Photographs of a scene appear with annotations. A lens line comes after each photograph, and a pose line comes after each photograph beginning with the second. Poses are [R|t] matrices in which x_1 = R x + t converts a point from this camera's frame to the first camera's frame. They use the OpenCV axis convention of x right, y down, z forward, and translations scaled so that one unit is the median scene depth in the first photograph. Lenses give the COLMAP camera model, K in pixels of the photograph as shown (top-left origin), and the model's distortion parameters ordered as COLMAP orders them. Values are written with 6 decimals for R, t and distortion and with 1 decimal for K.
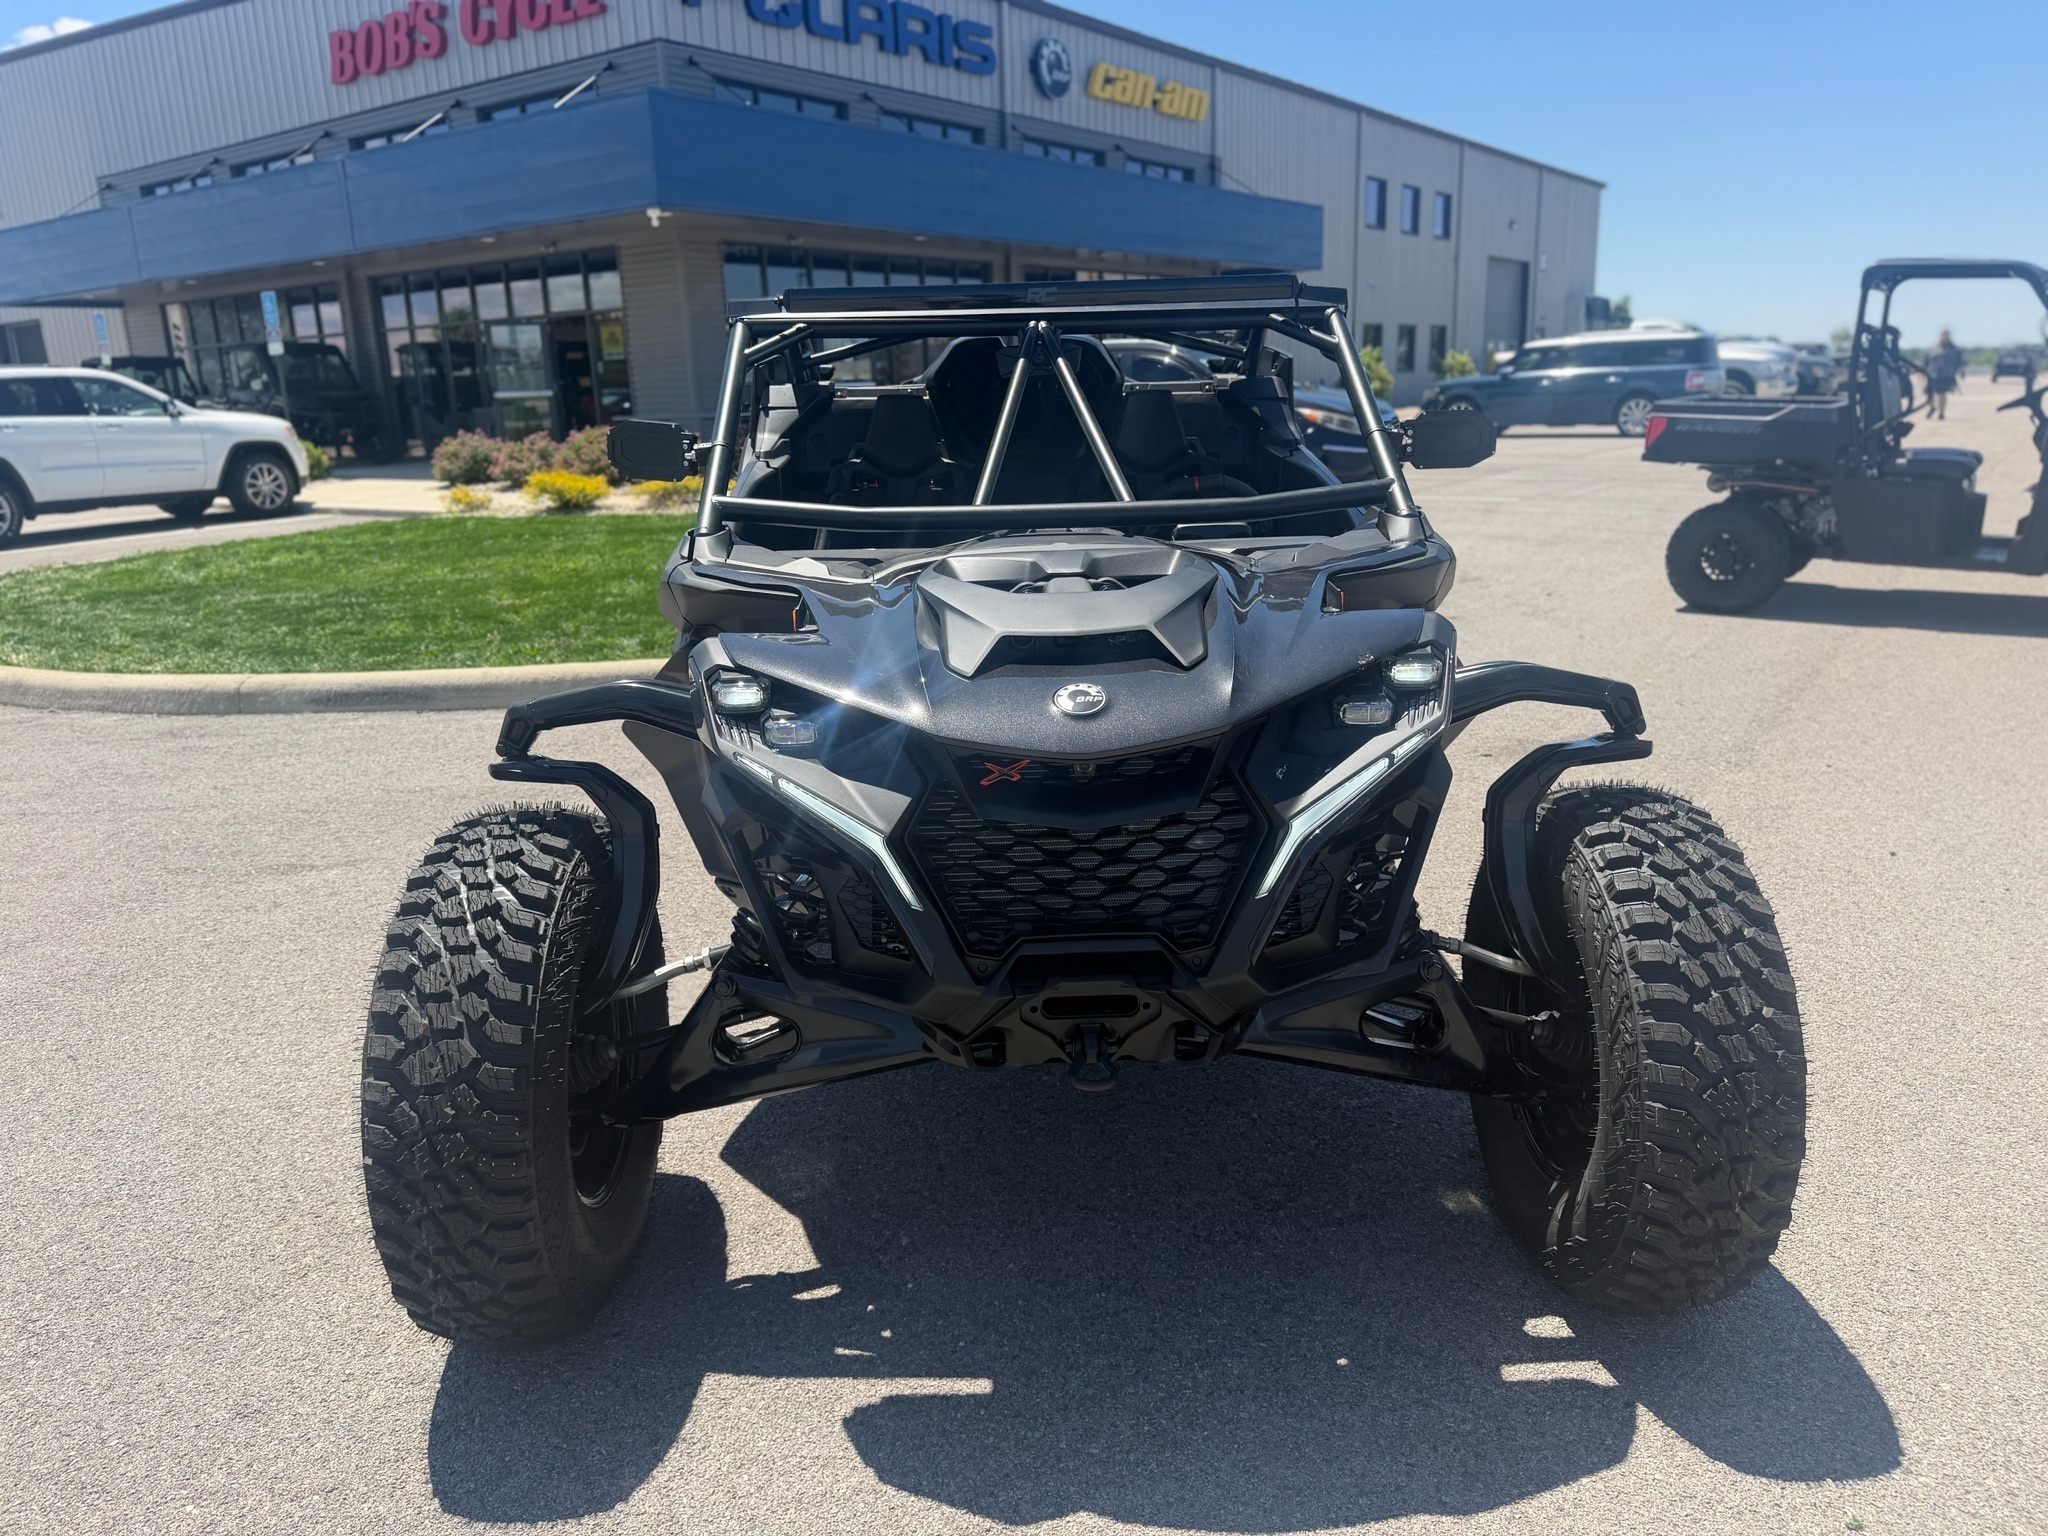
lens RADIAL K [[1478.6, 0, 1044.4], [0, 1478.6, 770.2], [0, 0, 1]] dist [0.042018, -0.057243]
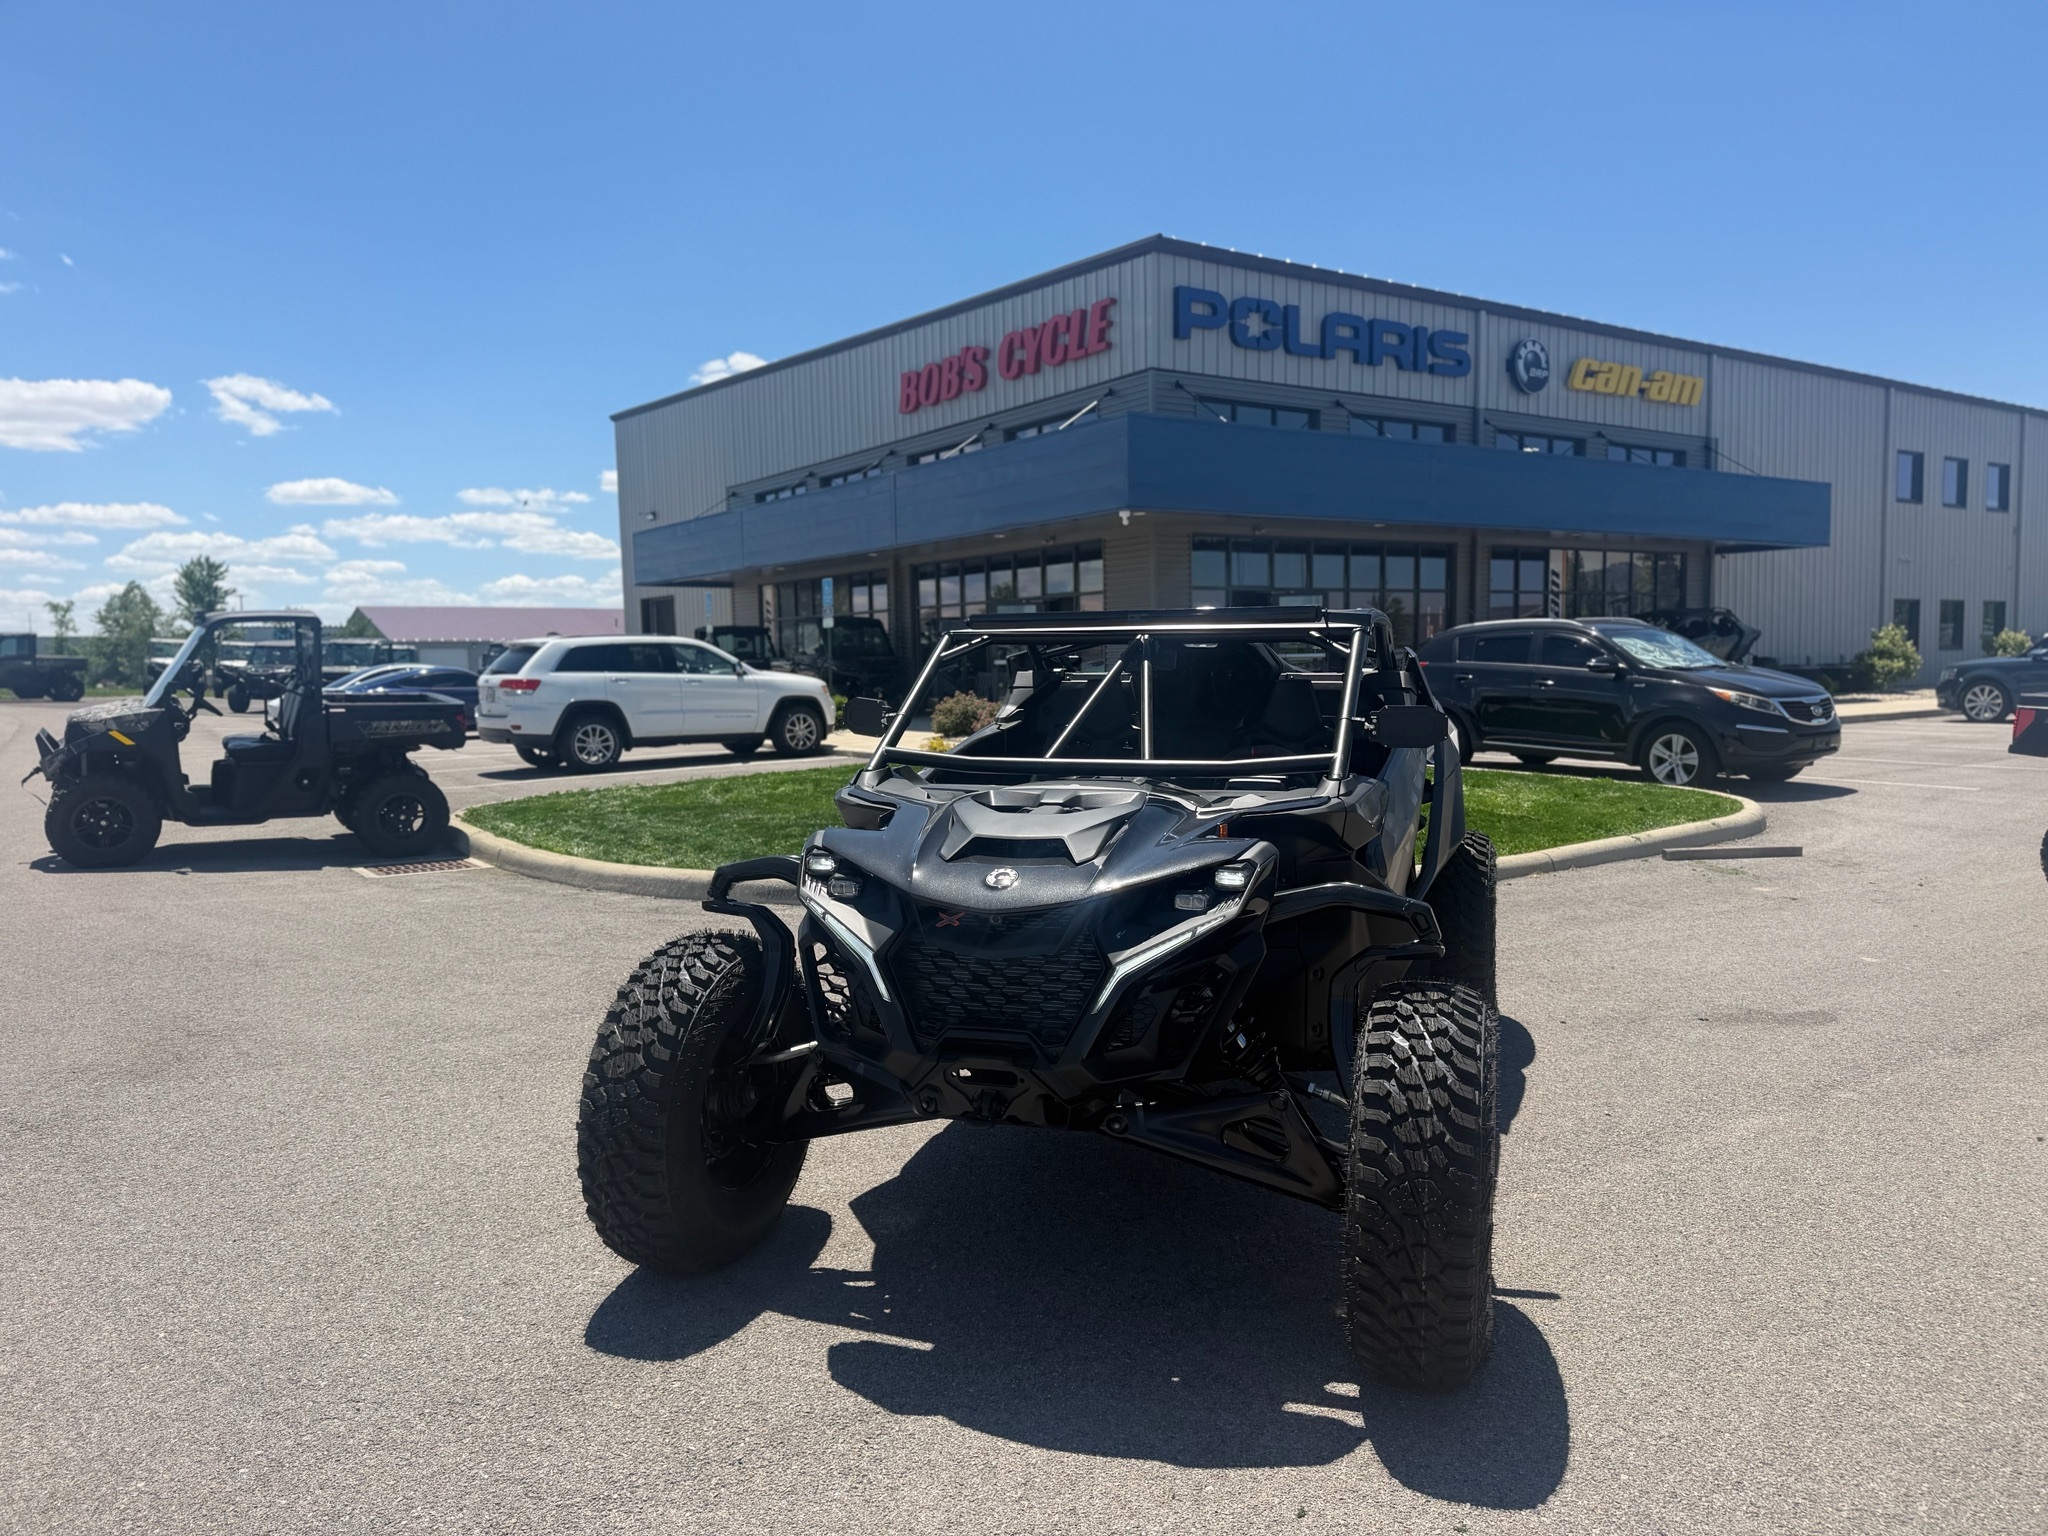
lens RADIAL K [[1478.6, 0, 1029.6], [0, 1478.6, 768.2], [0, 0, 1]] dist [0.042018, -0.057243]
pose [[0.938318, 0.041230, -0.343306, 0.091557], [-0.100506, 0.982518, -0.156705, 0.012686], [0.330844, 0.181543, 0.926059, -0.073000]]
